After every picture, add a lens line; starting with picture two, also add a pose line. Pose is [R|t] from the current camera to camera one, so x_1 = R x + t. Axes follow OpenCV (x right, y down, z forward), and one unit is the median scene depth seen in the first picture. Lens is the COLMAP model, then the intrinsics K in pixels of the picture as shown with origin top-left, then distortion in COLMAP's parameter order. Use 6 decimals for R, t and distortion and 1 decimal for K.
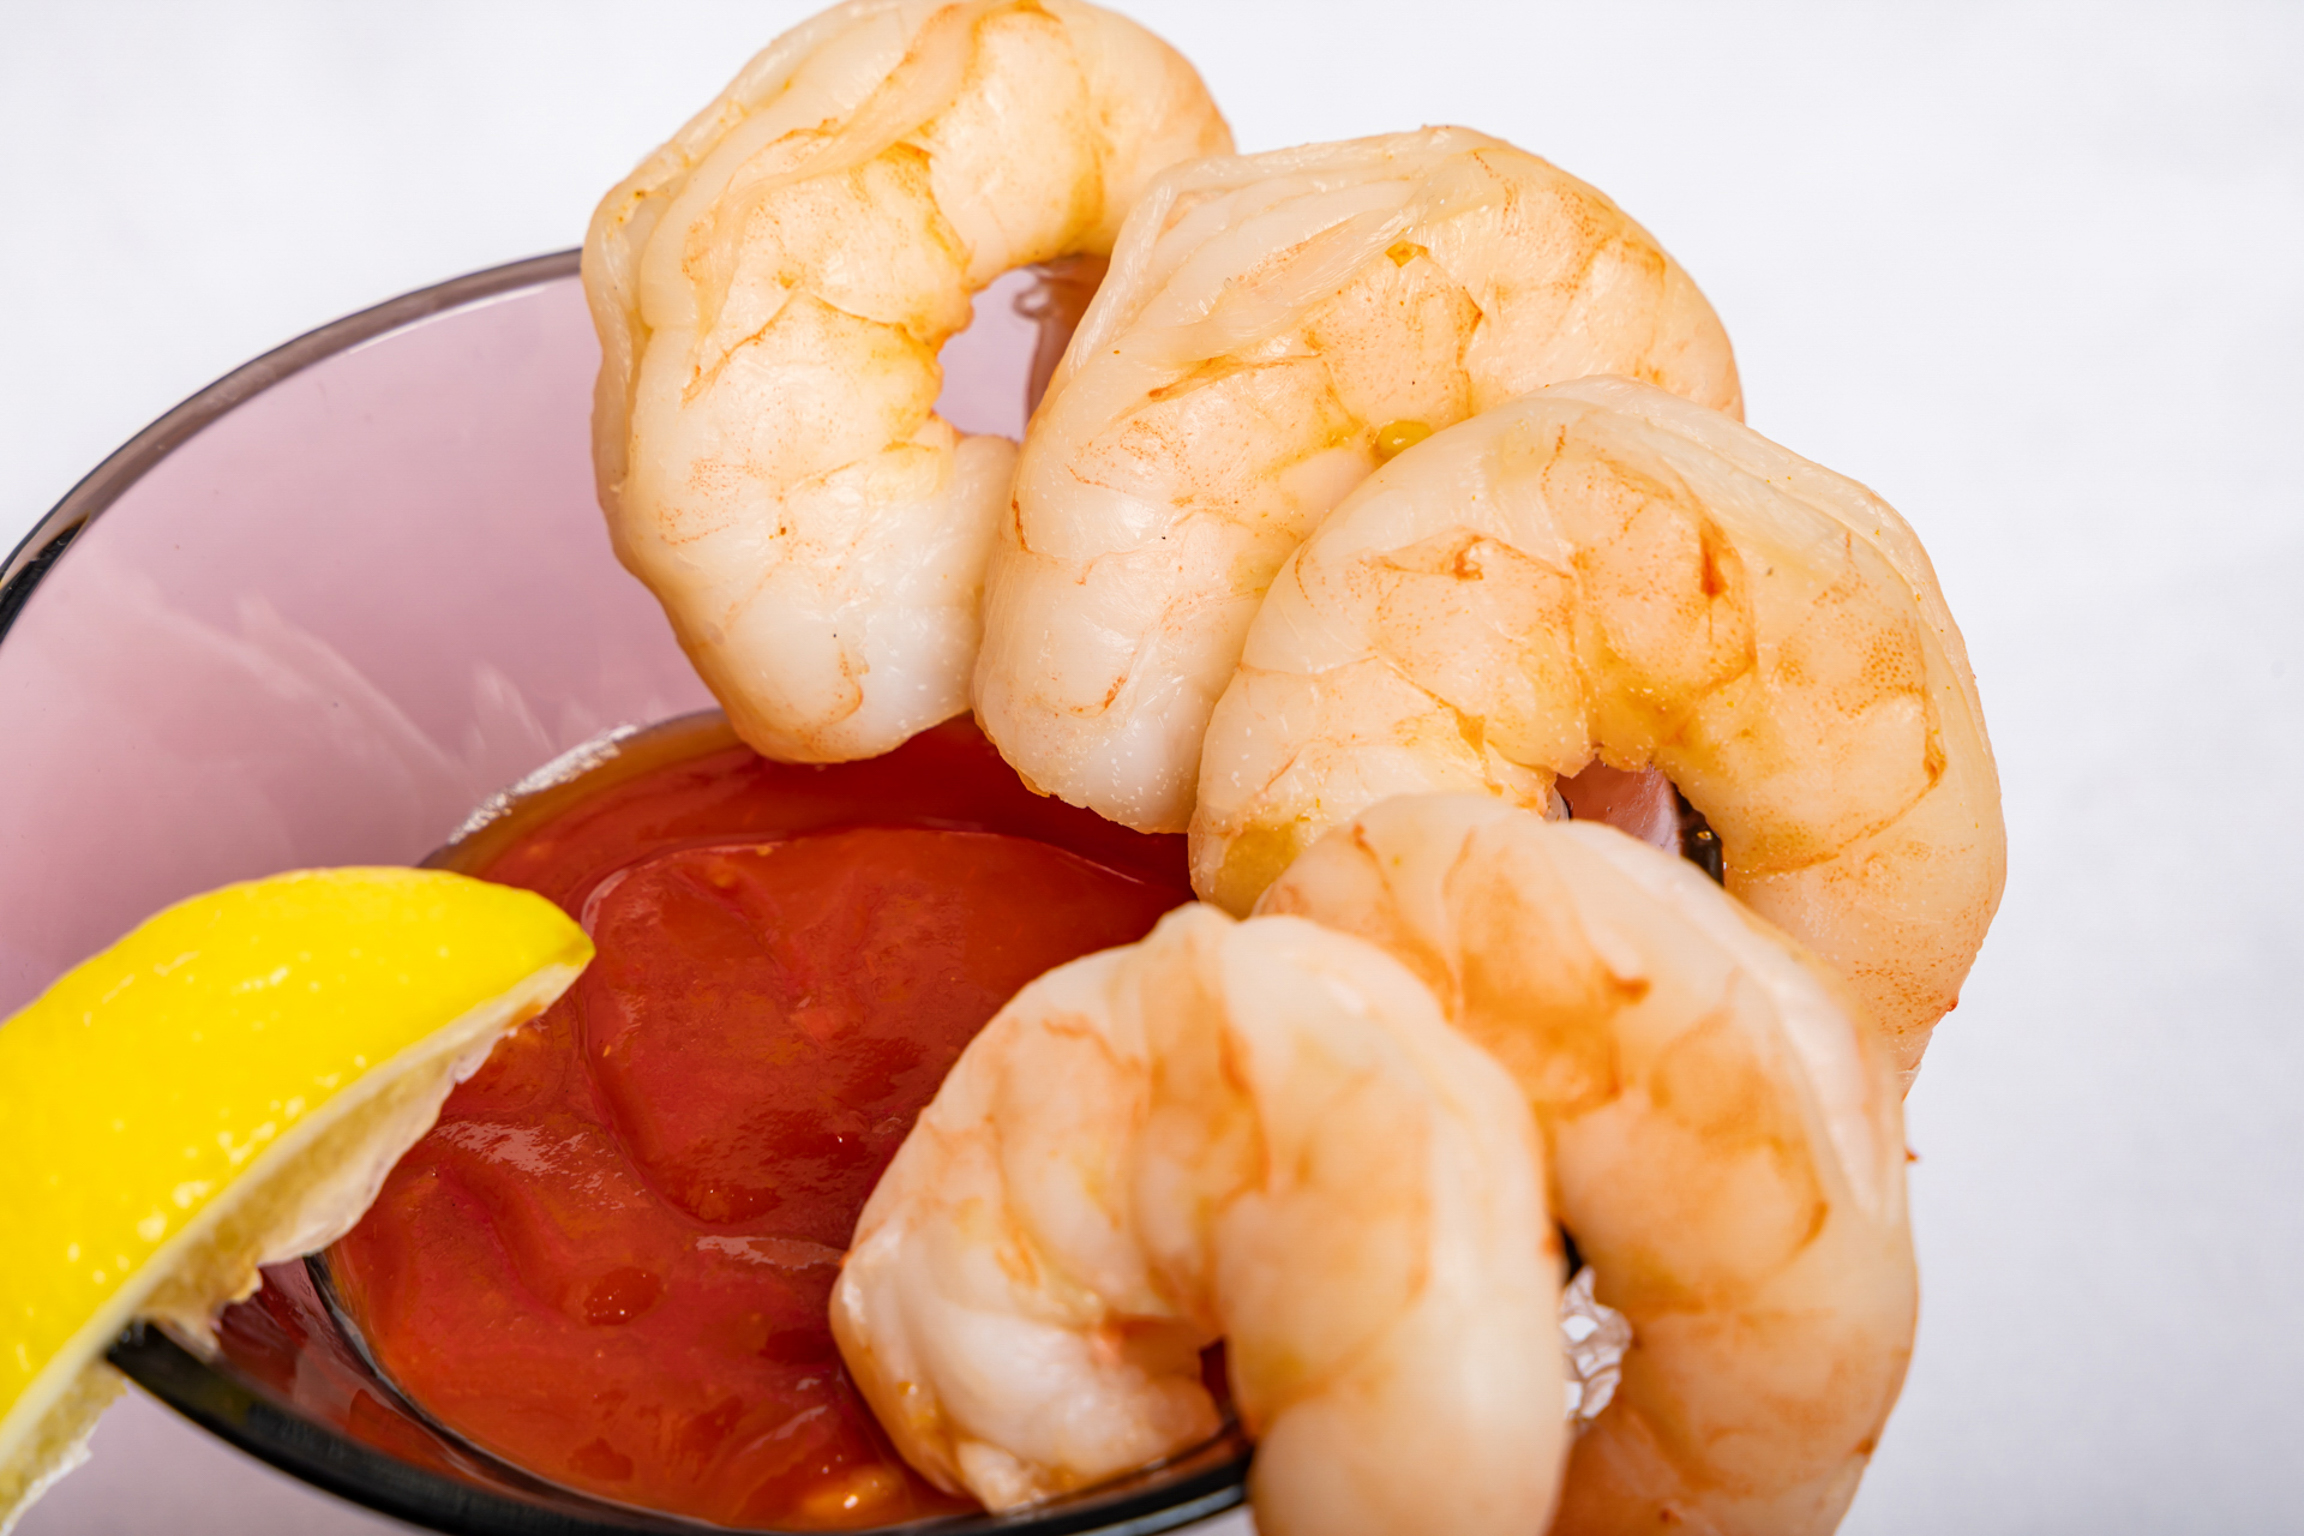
lens RADIAL K [[6031.0, 0, 1152.3], [0, 6031.0, 767.9], [0, 0, 1]] dist [-0.069206, 0.000000]
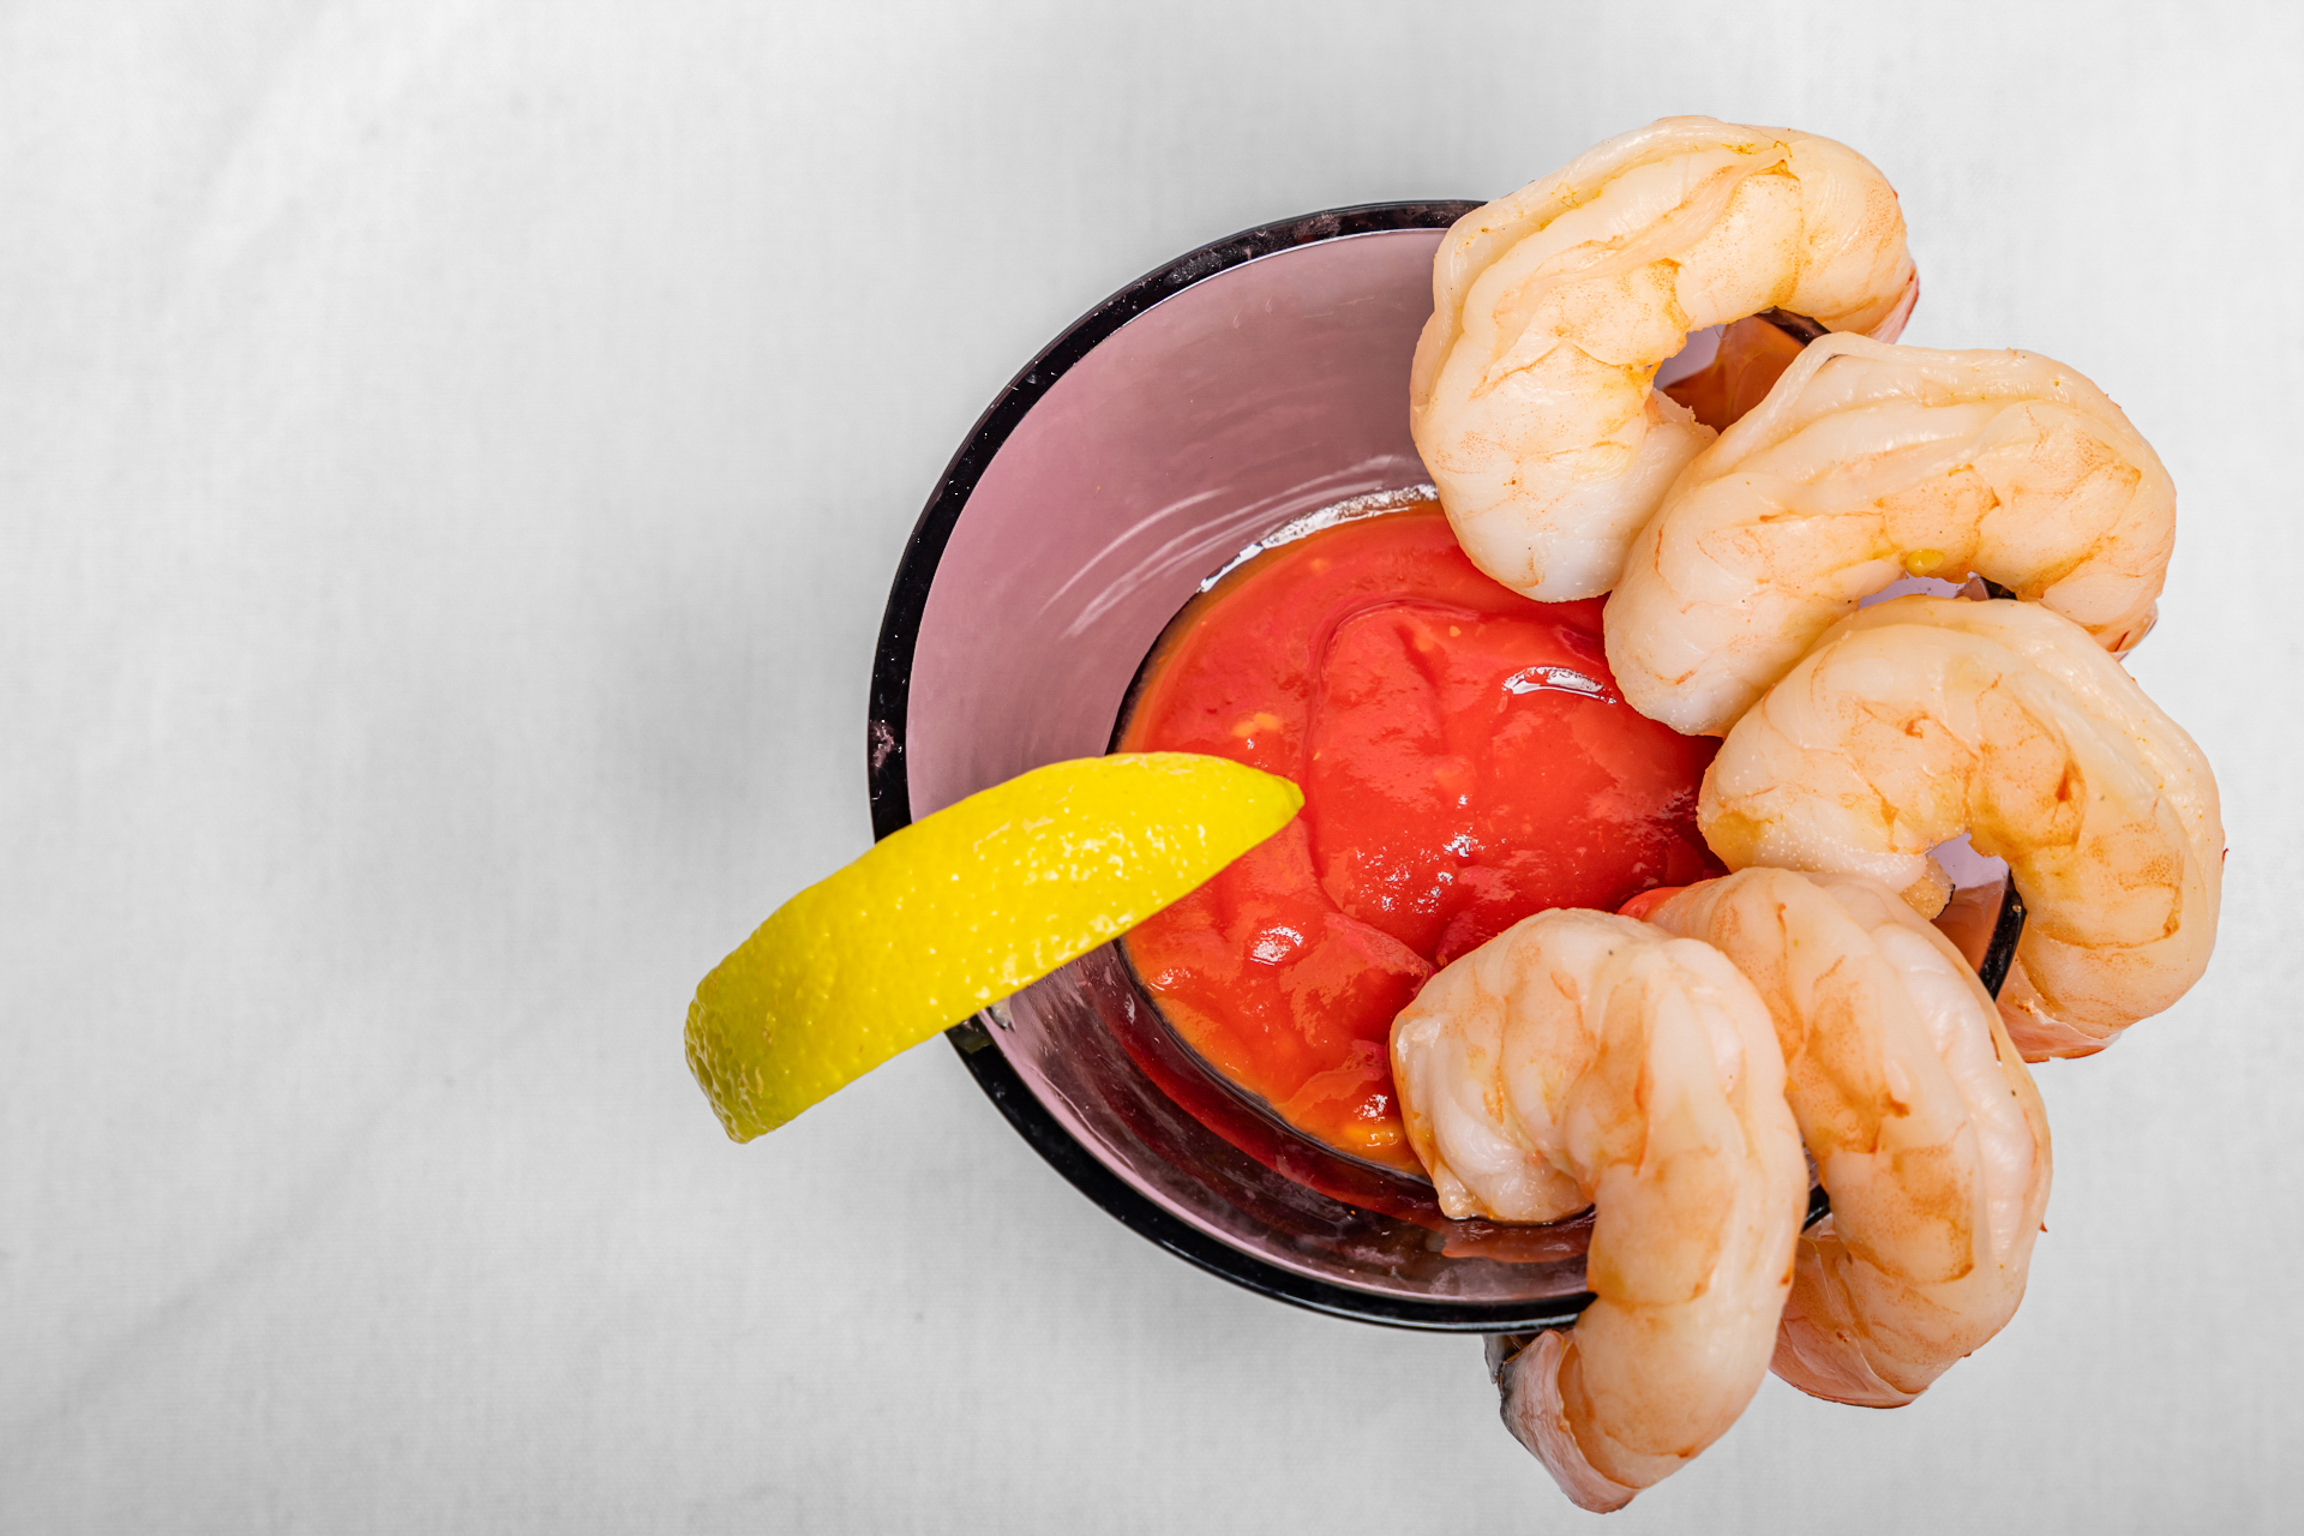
lens RADIAL K [[5061.4, 0, 1151.8], [0, 5061.4, 768.1], [0, 0, 1]] dist [-0.012460, 0.000000]
pose [[0.952037, 0.294369, -0.083503, -0.021778], [-0.231697, 0.871786, 0.431631, -0.531224], [0.199855, -0.391581, 0.898177, -0.194423]]
